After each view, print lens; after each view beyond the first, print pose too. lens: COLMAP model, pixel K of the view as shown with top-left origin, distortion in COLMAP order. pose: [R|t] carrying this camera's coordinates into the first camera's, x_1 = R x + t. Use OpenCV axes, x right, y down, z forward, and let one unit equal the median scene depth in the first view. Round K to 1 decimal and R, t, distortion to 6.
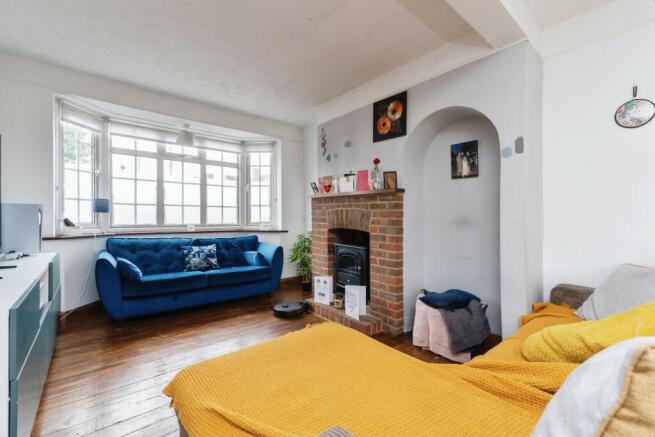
lens RADIAL K [[282.6, 0, 327.5], [0, 282.6, 218.5], [0, 0, 1]] dist [0.001053, 0.000016]
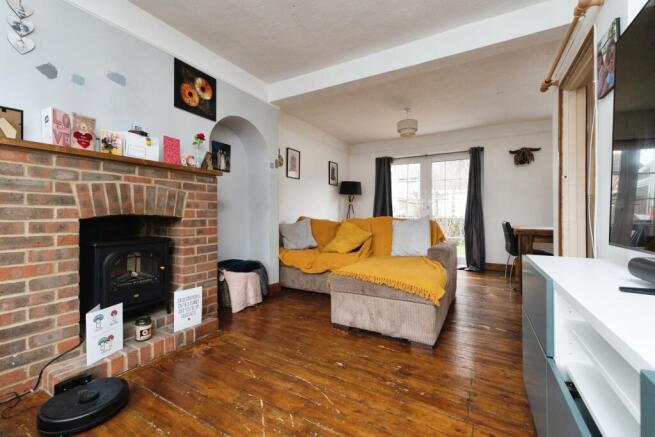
lens RADIAL K [[275.4, 0, 327.5], [0, 275.4, 206.1], [0, 0, 1]] dist [-0.000370, 0.000056]
pose [[-0.357386, 0.012573, 0.933872, -0.756165], [0.000834, 0.999913, -0.013143, 0.026843], [-0.933956, -0.003918, -0.357366, 0.914111]]
